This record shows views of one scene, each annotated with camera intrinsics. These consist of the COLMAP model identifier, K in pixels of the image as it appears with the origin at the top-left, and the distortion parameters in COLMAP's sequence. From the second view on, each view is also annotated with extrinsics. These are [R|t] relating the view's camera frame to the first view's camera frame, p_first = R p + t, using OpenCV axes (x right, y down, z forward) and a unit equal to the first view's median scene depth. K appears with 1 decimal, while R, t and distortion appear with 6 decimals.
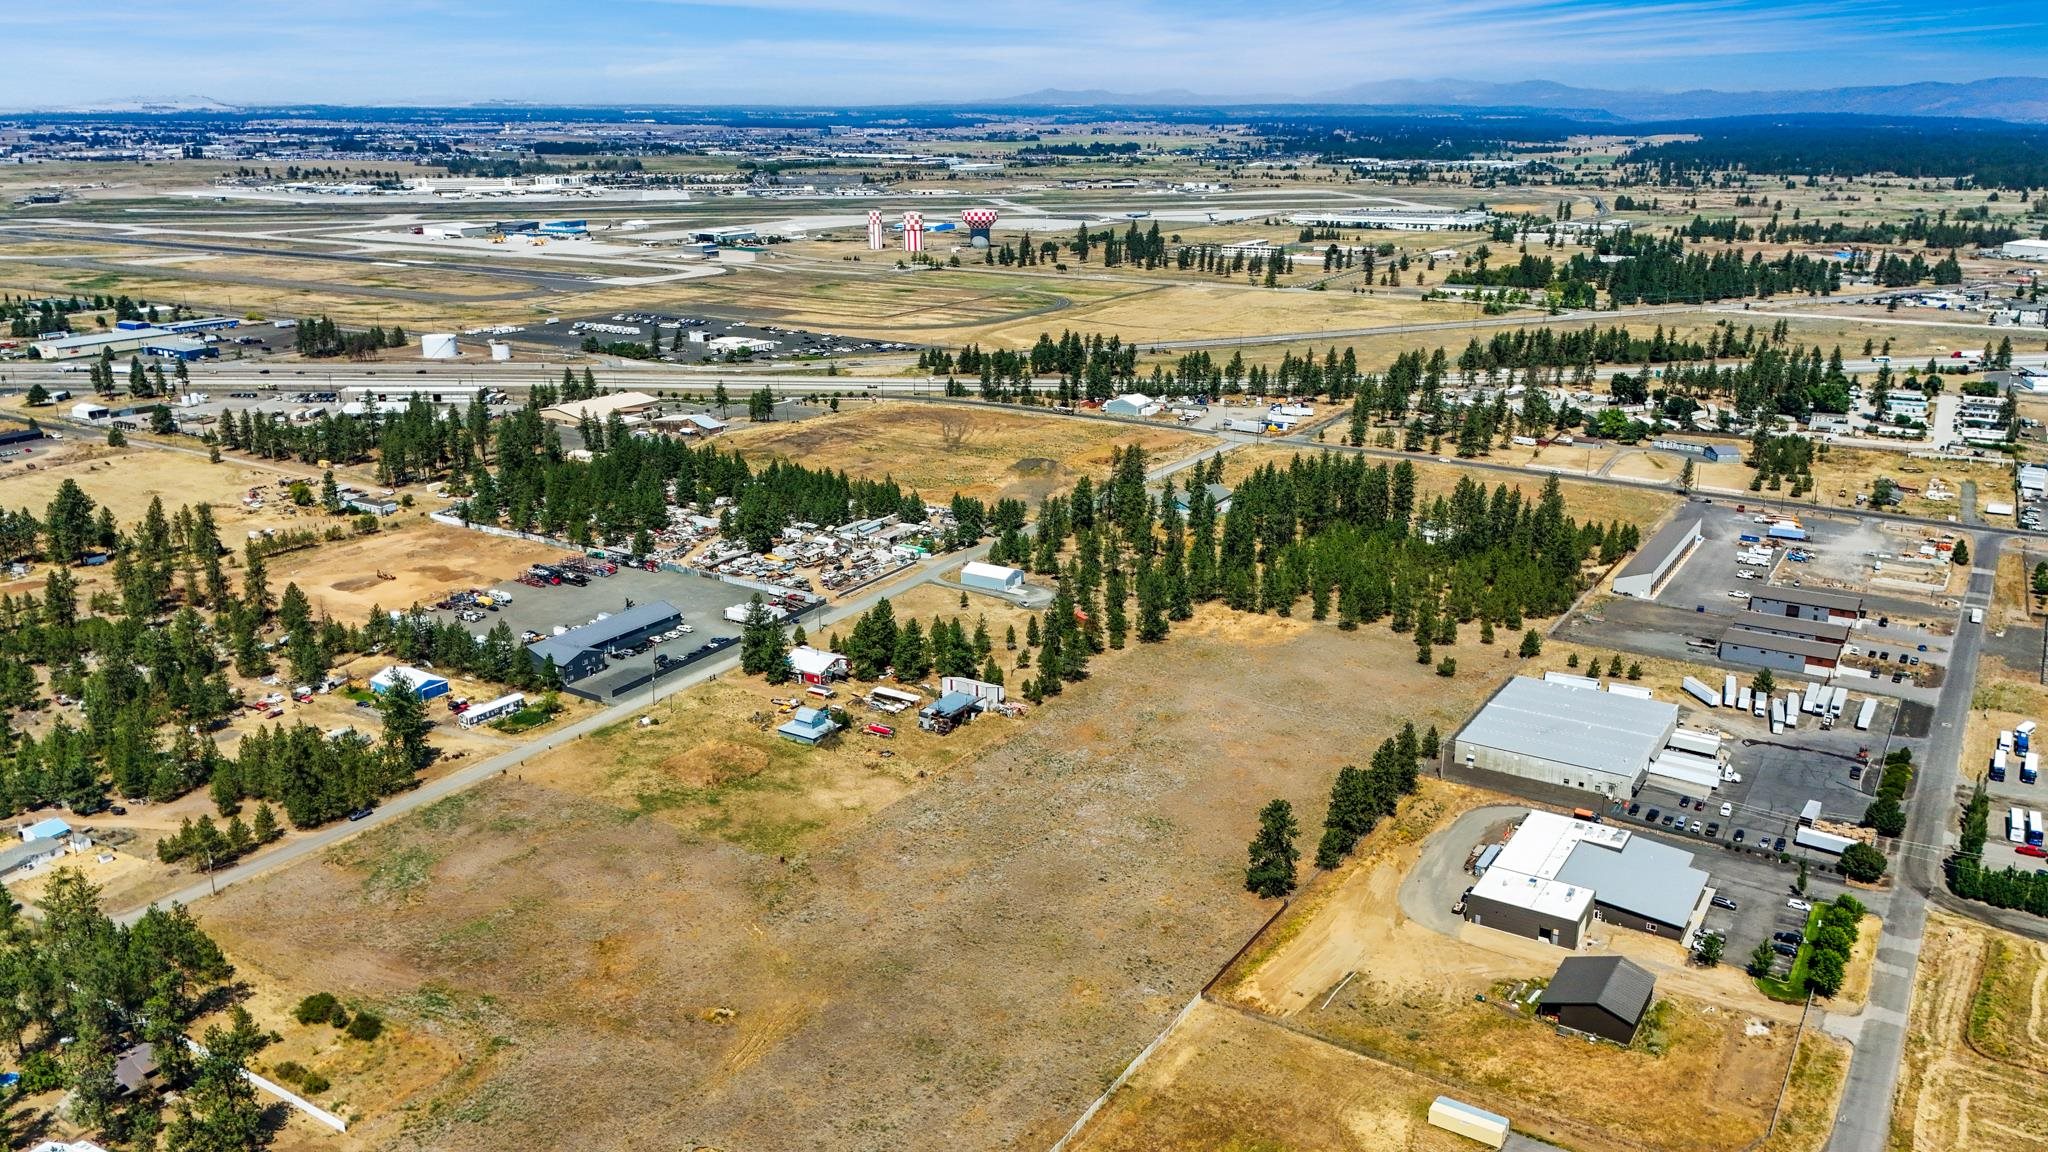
lens RADIAL K [[1557.0, 0, 1024.0], [0, 1557.0, 576.0], [0, 0, 1]] dist [0.103687, -0.148217]
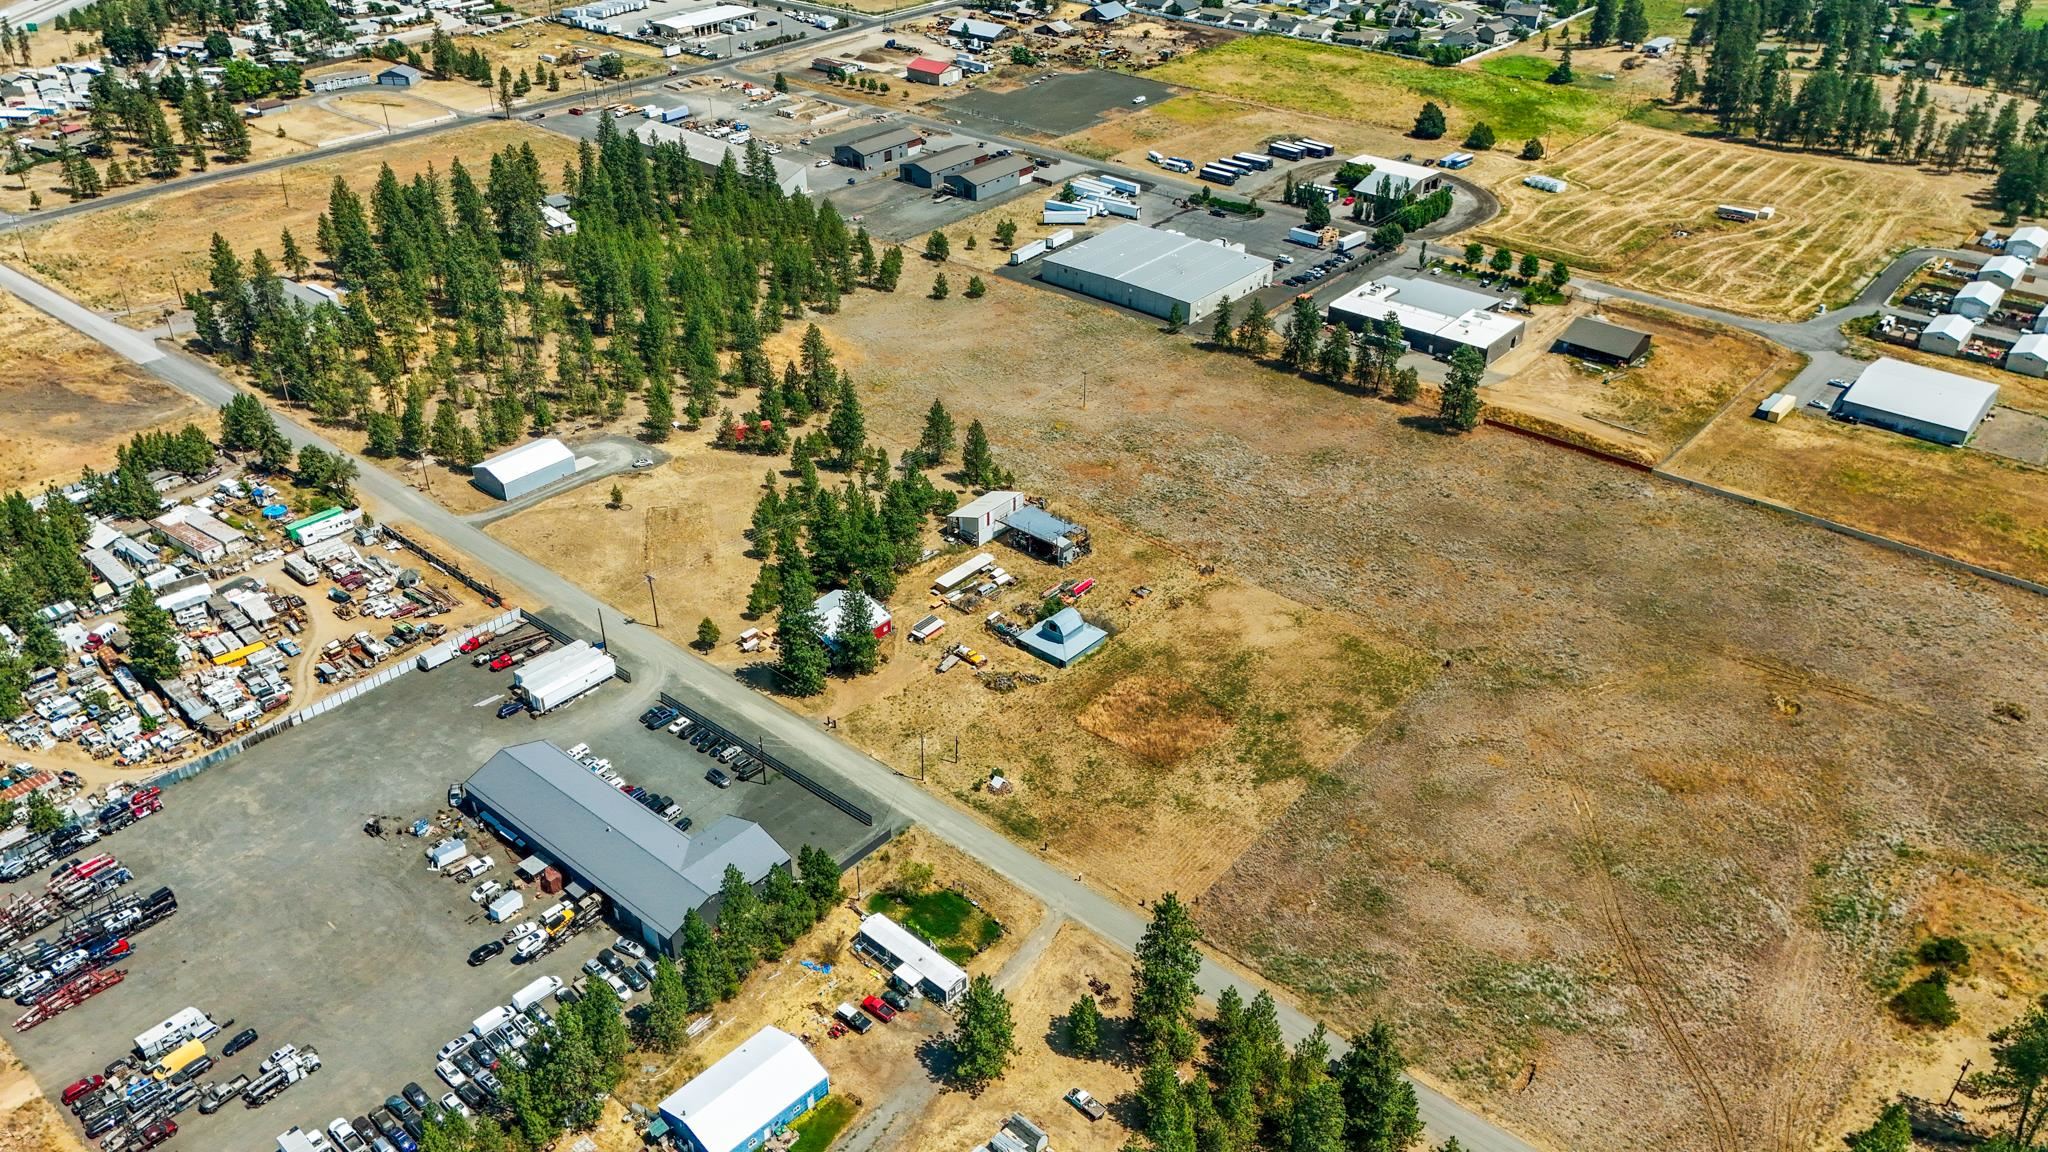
lens RADIAL K [[1531.3, 0, 1024.0], [0, 1531.3, 576.0], [0, 0, 1]] dist [0.069834, -0.078670]
pose [[0.140324, -0.519312, 0.842985, -0.613671], [0.289119, 0.835793, 0.466754, -0.222972], [-0.946953, 0.178226, 0.267425, 0.698546]]
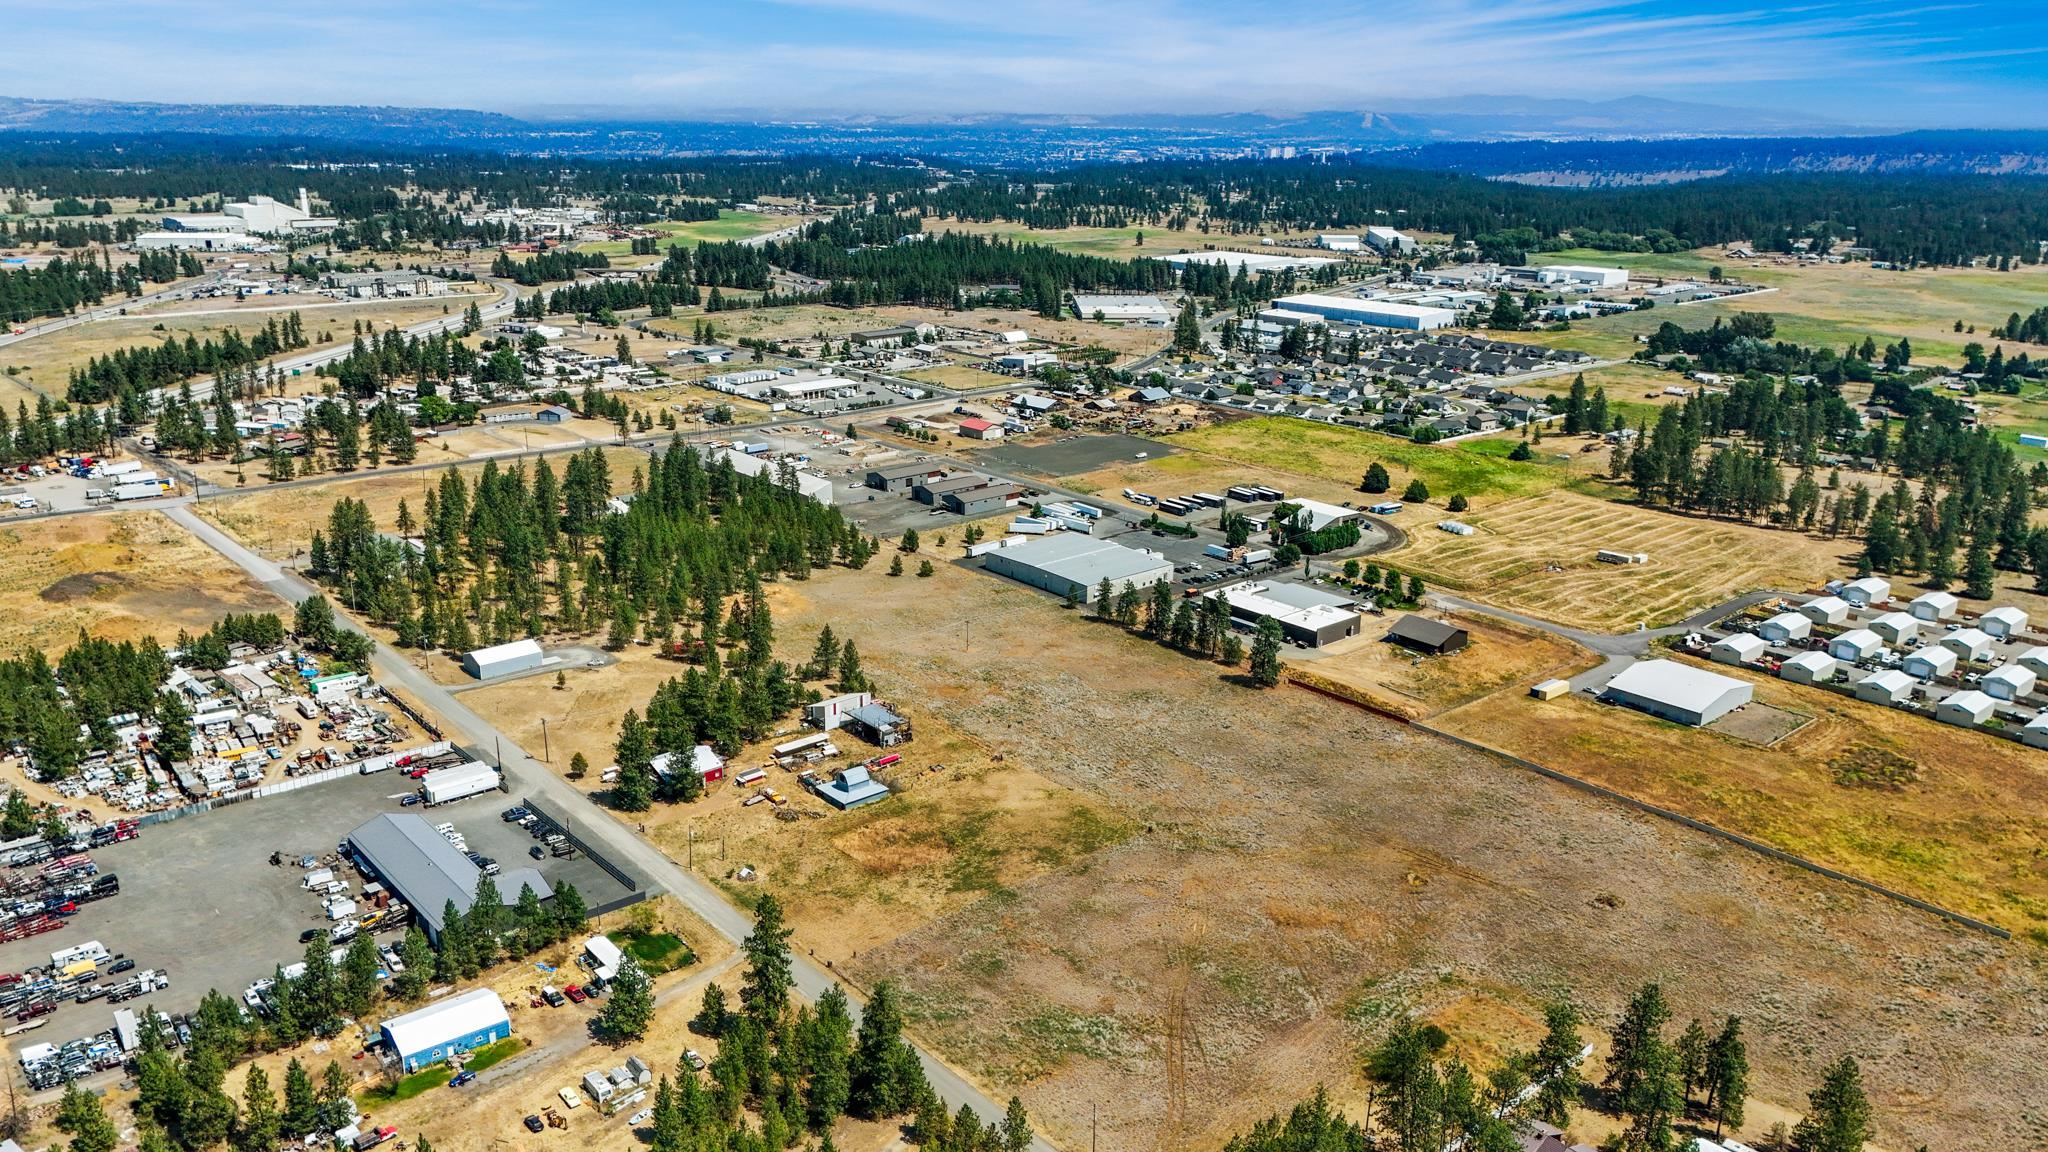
lens RADIAL K [[1509.8, 0, 1024.0], [0, 1509.8, 576.0], [0, 0, 1]] dist [0.078482, -0.087918]
pose [[0.284401, -0.275918, 0.918142, -0.747079], [0.269495, 0.942082, 0.199635, -0.142388], [-0.920048, 0.190658, 0.342287, 0.496762]]
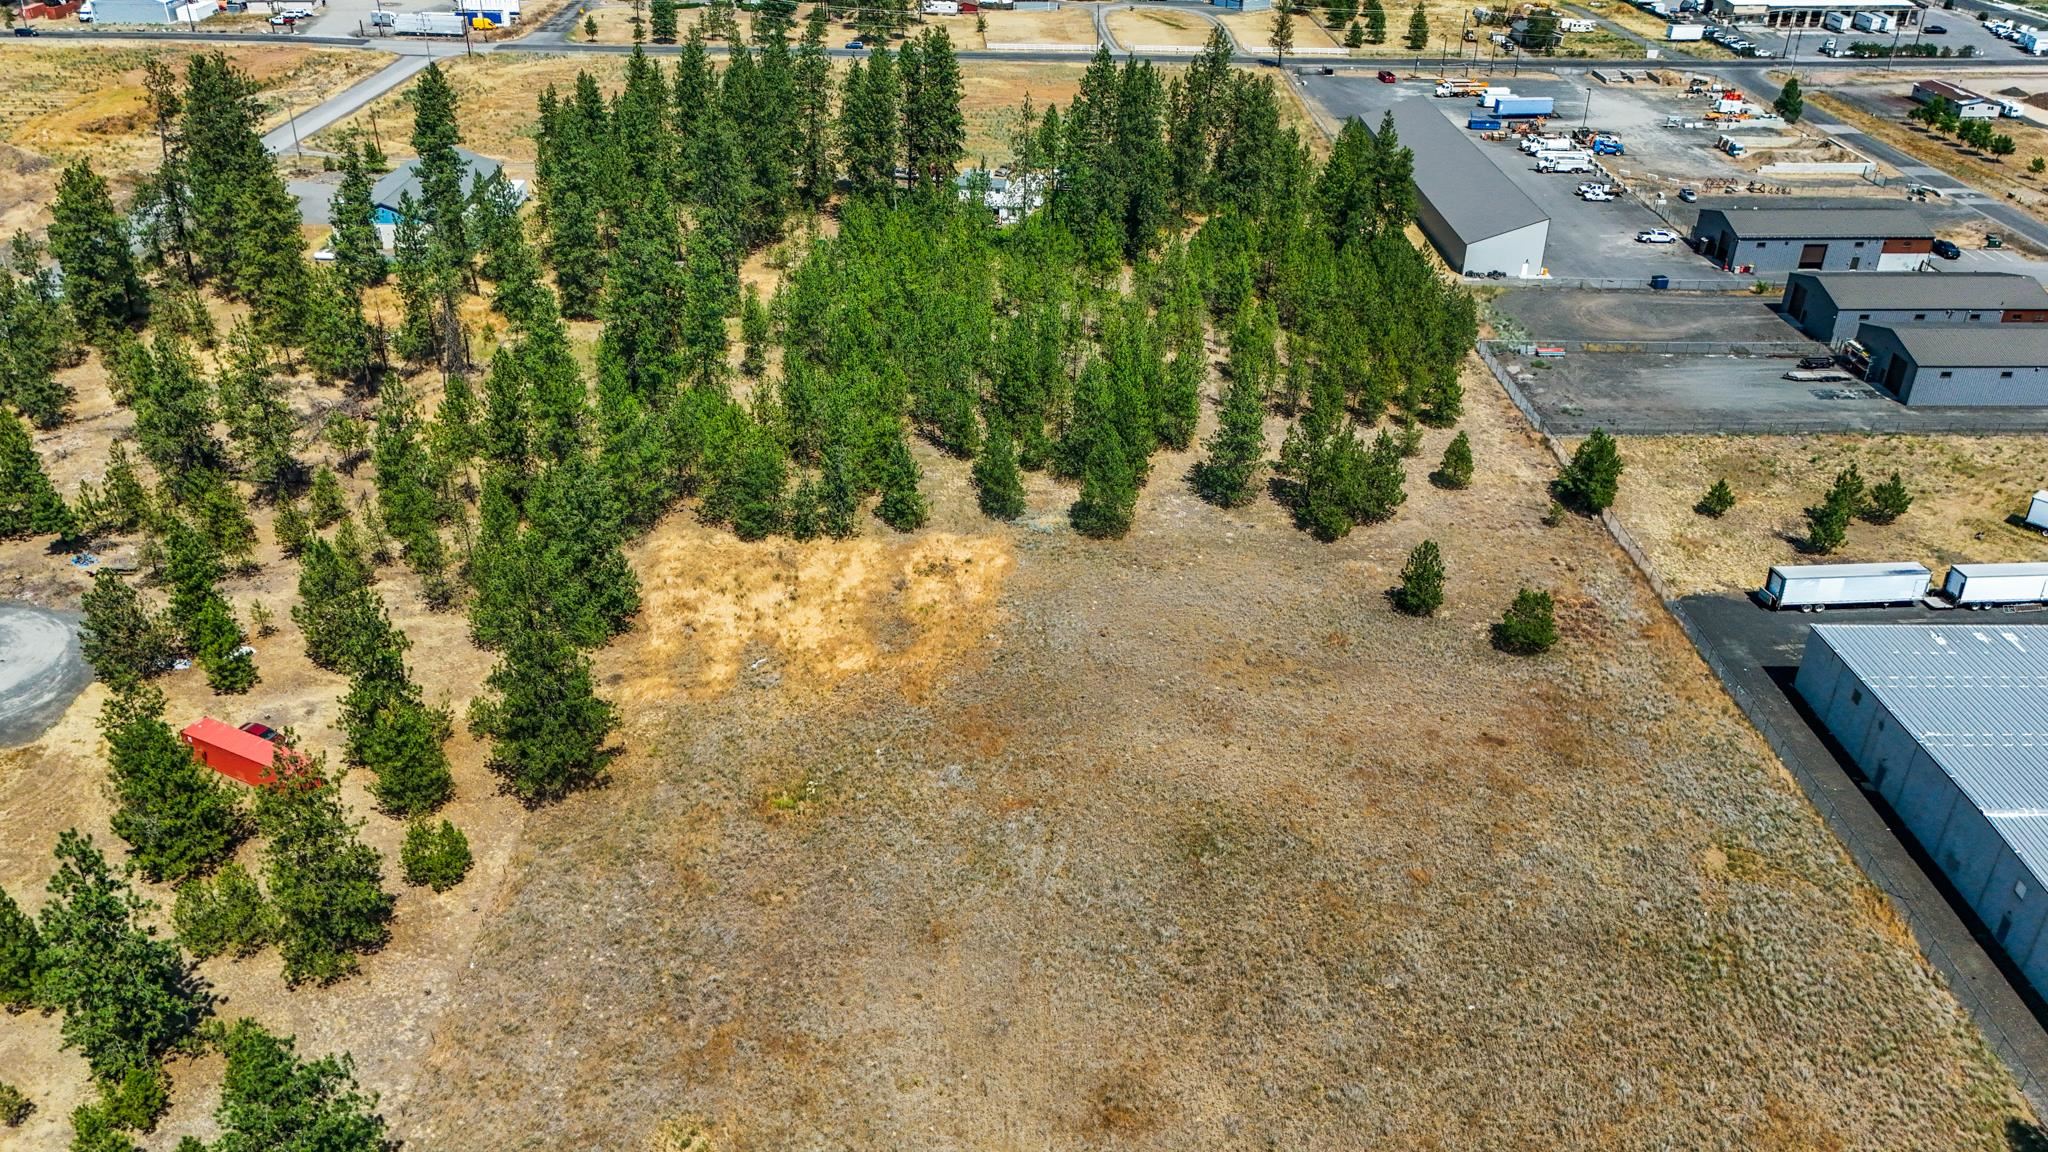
lens RADIAL K [[1536.7, 0, 1020.3], [0, 1536.7, 597.4], [0, 0, 1]] dist [0.082579, -0.084625]
pose [[0.840584, -0.264526, 0.472699, 0.032110], [0.149751, 0.952125, 0.266519, -0.043765], [-0.520569, -0.153244, 0.839955, 0.743320]]
